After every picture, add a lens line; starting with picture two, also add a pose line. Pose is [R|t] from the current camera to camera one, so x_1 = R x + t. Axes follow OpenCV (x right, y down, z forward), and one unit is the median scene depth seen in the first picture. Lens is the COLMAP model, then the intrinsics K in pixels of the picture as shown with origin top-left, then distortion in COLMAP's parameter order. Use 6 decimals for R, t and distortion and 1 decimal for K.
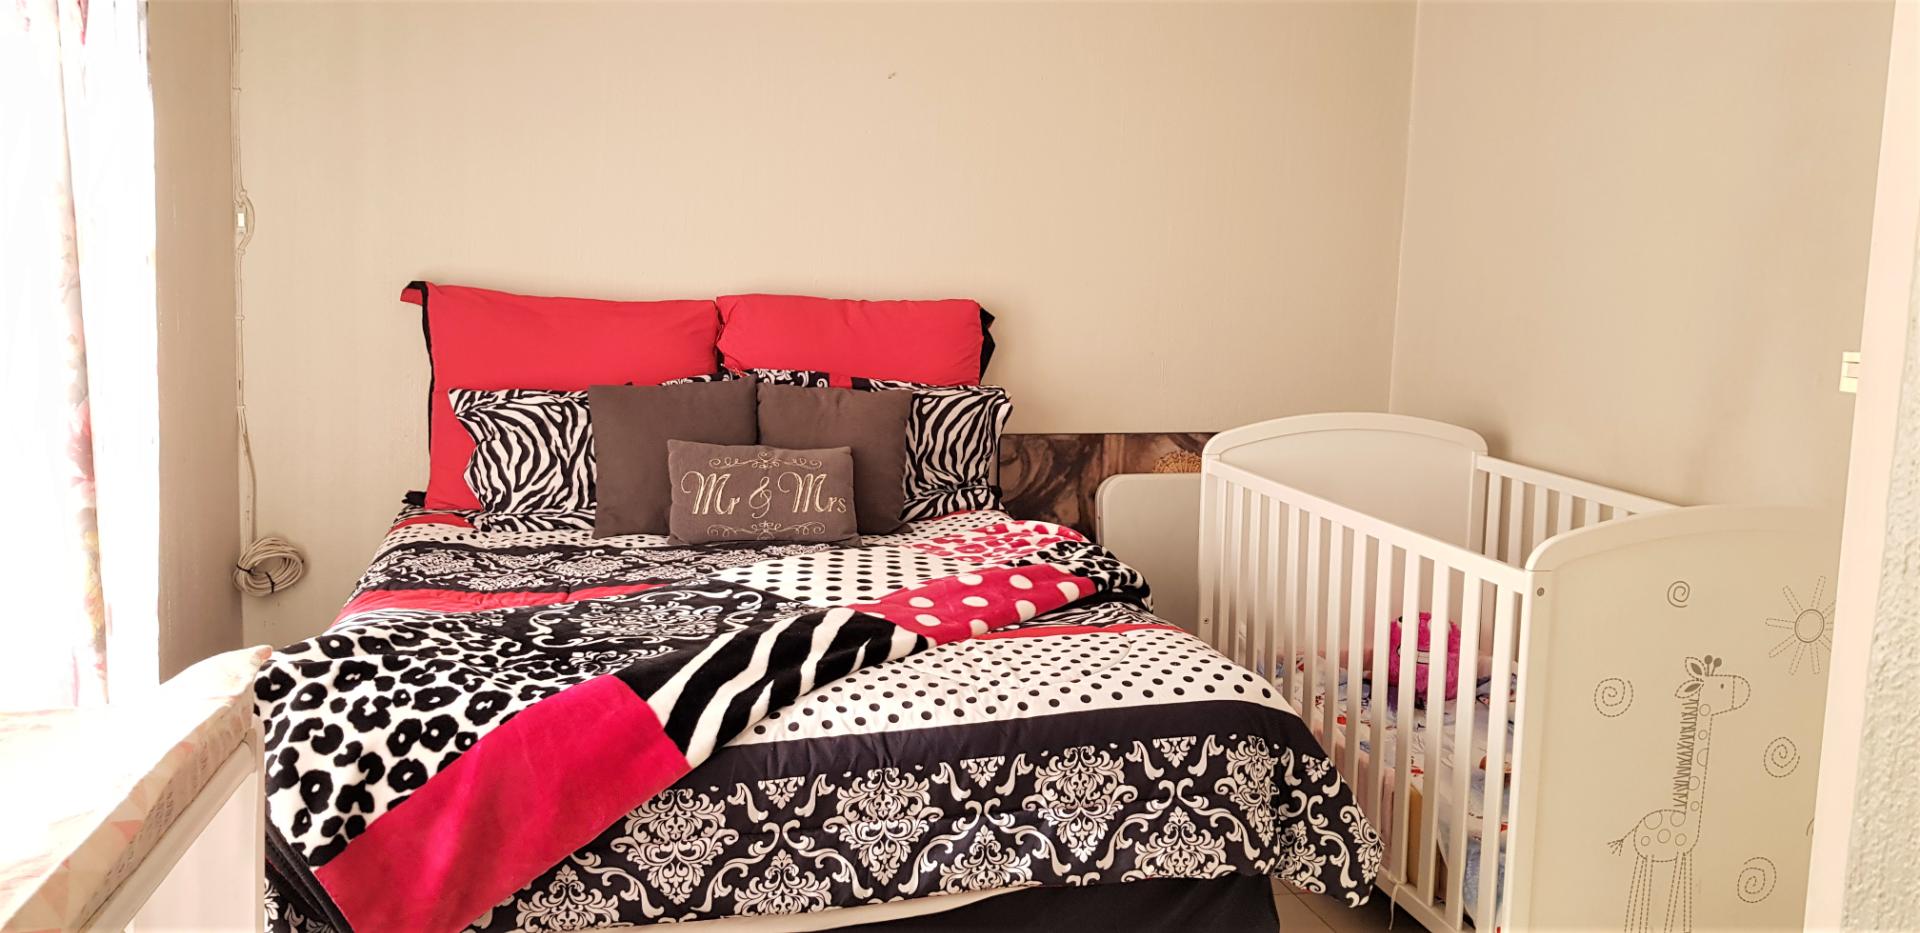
lens RADIAL K [[1487.6, 0, 915.5], [0, 1487.6, 432.6], [0, 0, 1]] dist [0.105880, -0.198200]
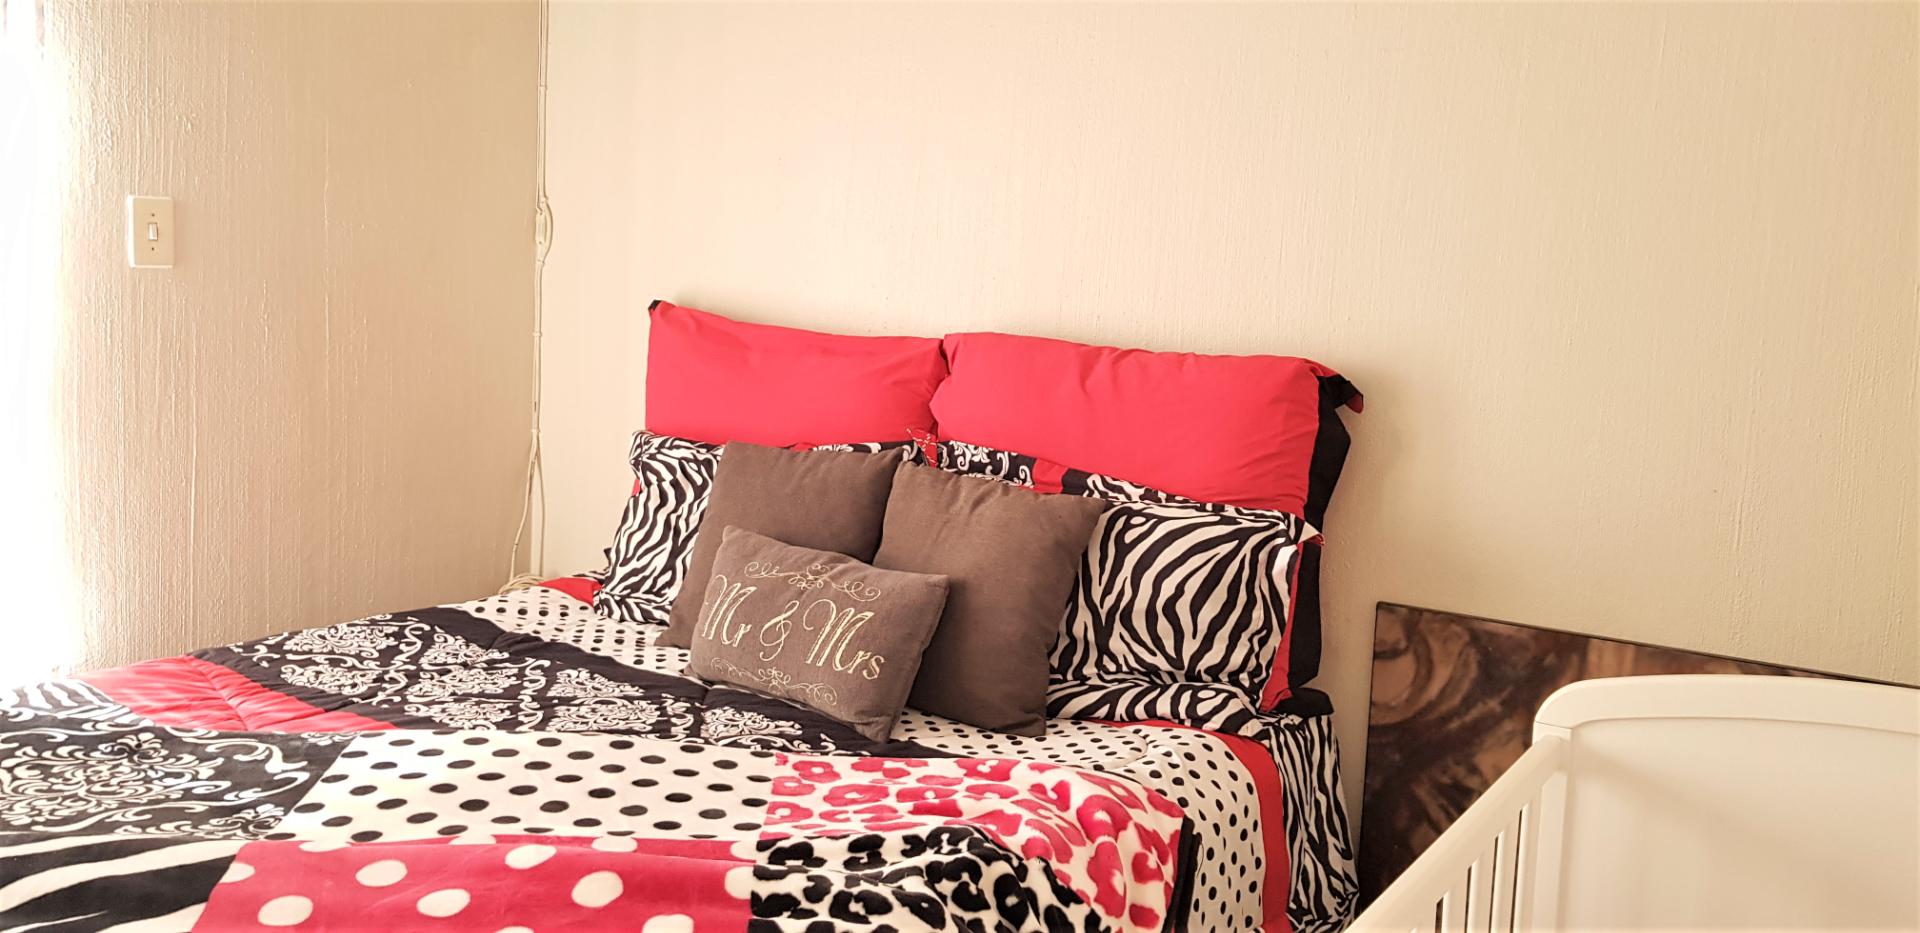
lens RADIAL K [[1475.7, 0, 953.3], [0, 1475.7, 419.4], [0, 0, 1]] dist [0.083733, -0.112475]
pose [[0.688618, 0.082362, -0.720432, 0.377581], [-0.116412, 0.993198, 0.002274, -0.054636], [0.715719, 0.082301, 0.693522, 0.539216]]
